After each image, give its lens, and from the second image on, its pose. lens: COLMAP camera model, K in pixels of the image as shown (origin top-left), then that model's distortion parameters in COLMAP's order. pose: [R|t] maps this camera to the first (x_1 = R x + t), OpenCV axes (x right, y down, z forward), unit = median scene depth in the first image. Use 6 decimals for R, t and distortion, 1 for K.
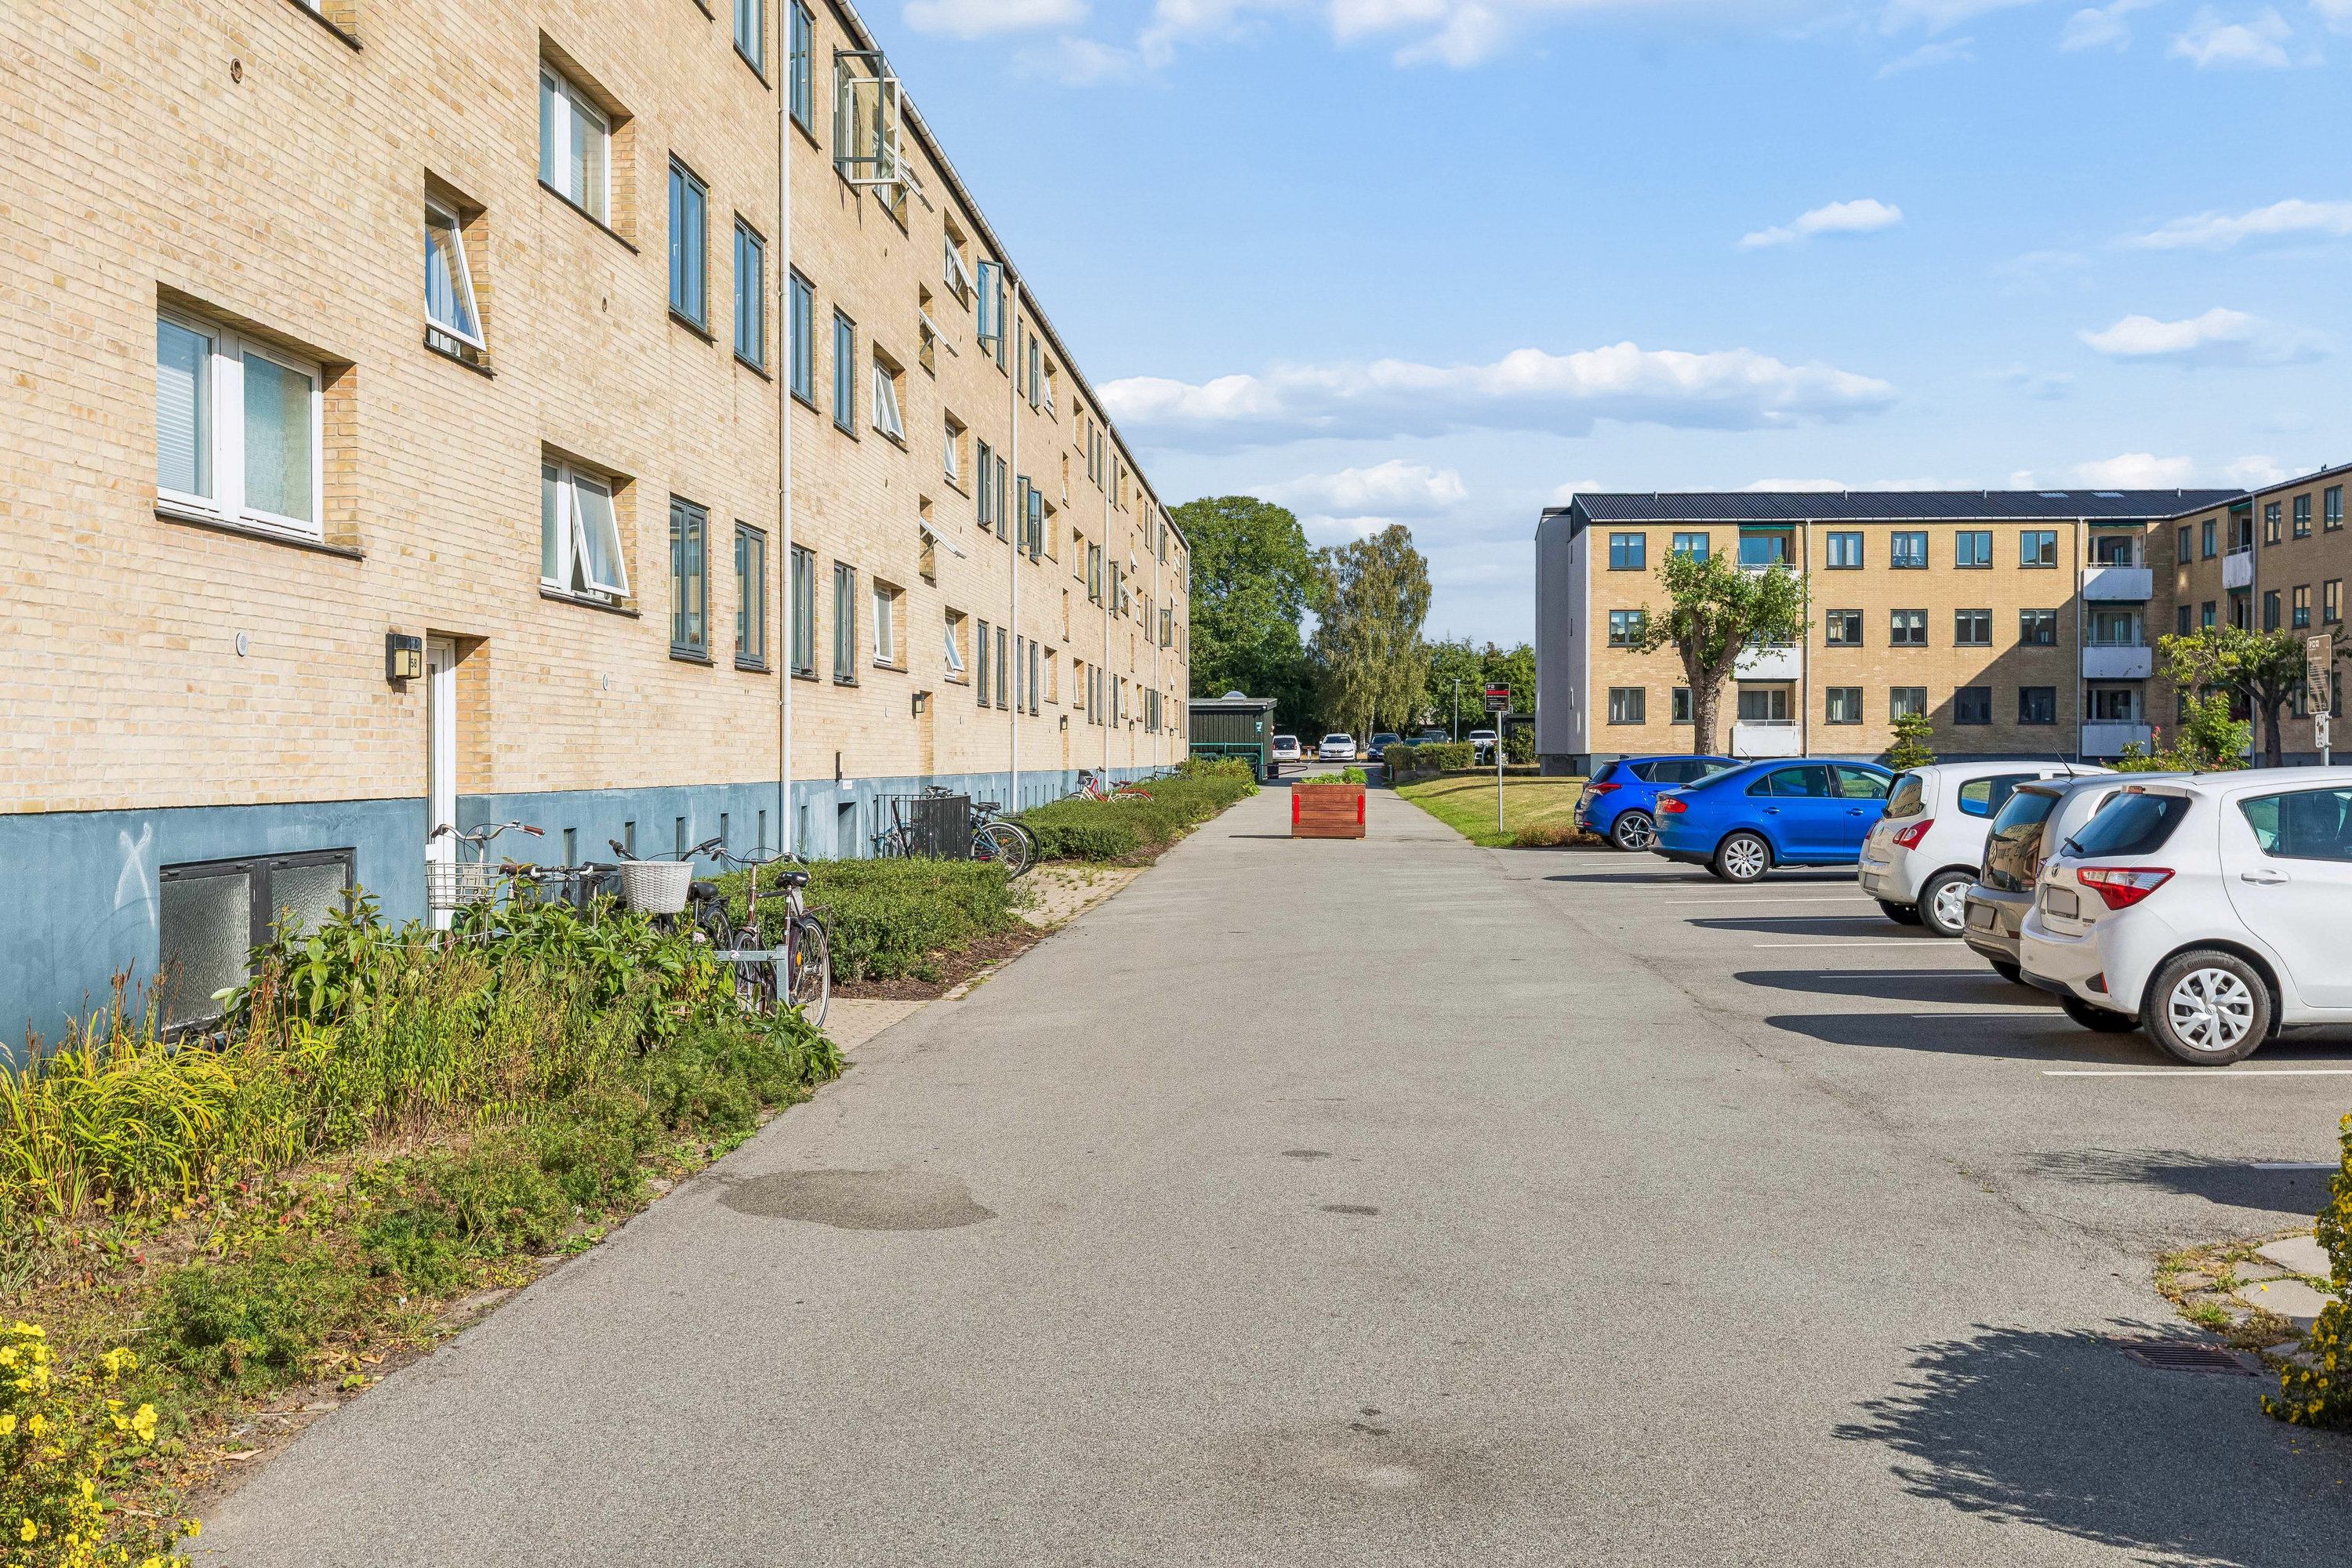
lens RADIAL K [[2390.0, 0, 1177.4], [0, 2390.0, 779.3], [0, 0, 1]] dist [0.126079, 0.000000]
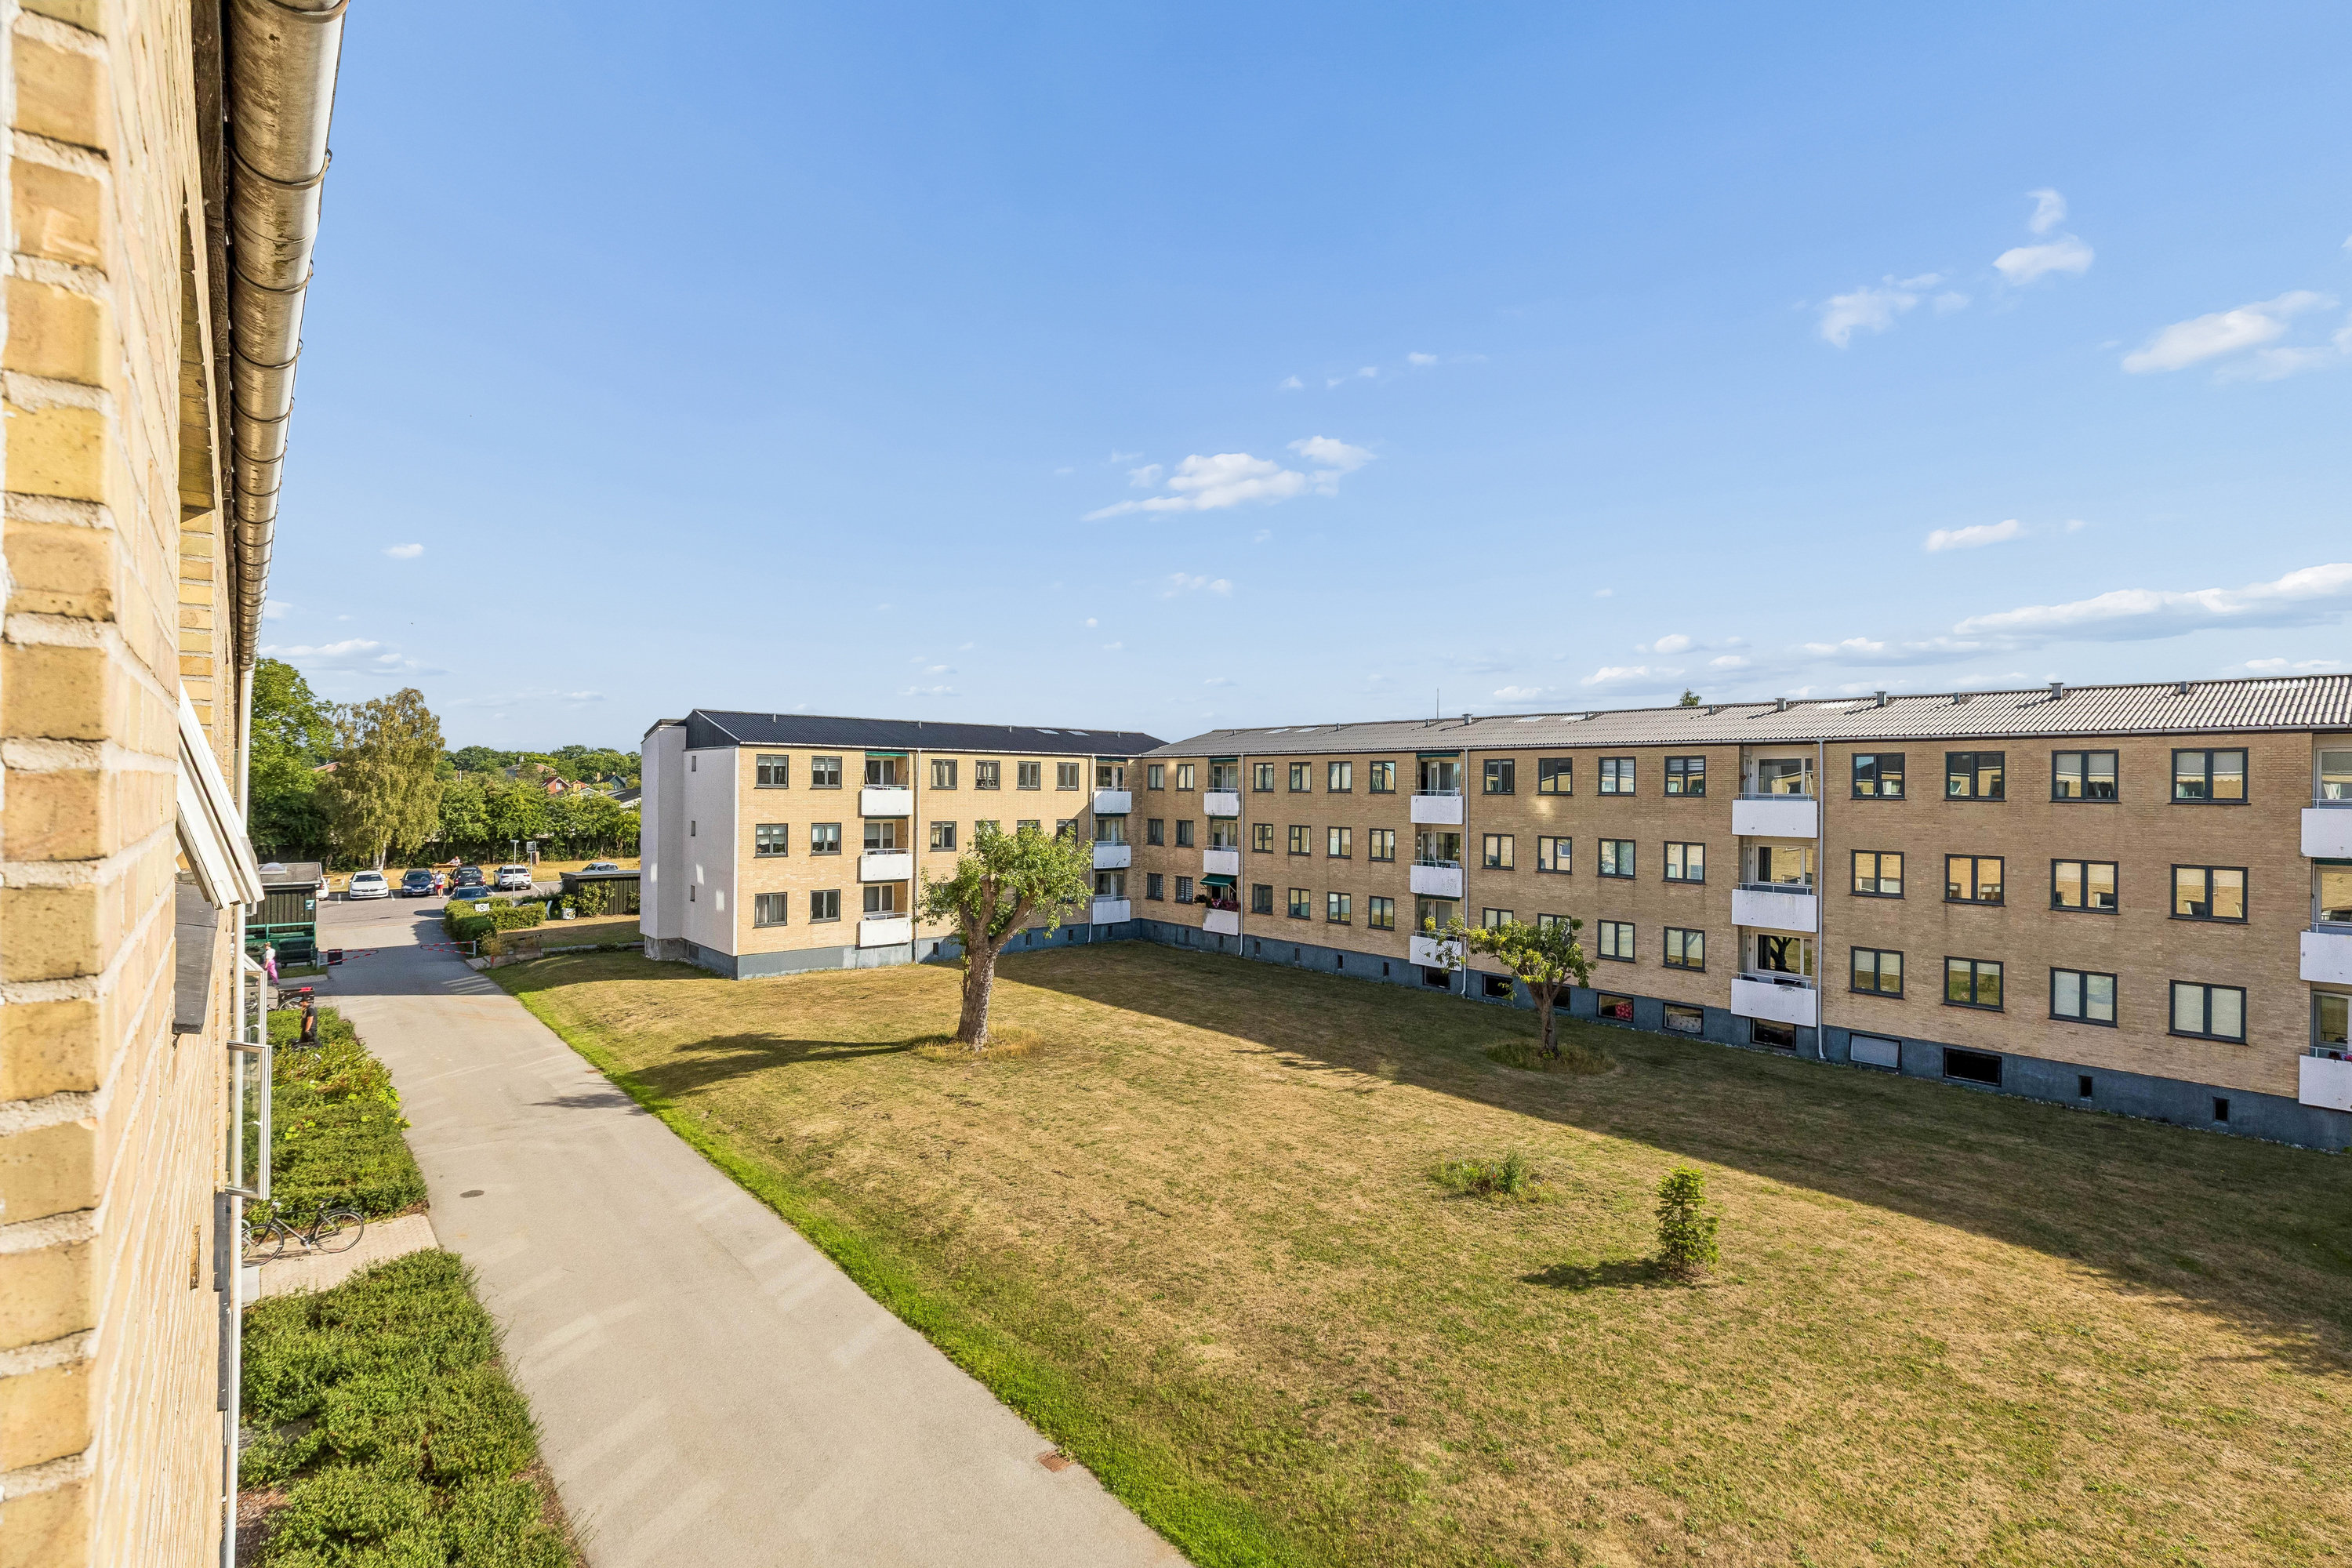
lens RADIAL K [[1111.6, 0, 1176.6], [0, 1111.6, 784.5], [0, 0, 1]] dist [-0.000387, 0.000249]
pose [[0.723085, 0.000266, 0.690759, -0.032210], [0.002975, 0.999989, -0.003500, -0.086034], [-0.690753, 0.004586, 0.723076, 0.498586]]
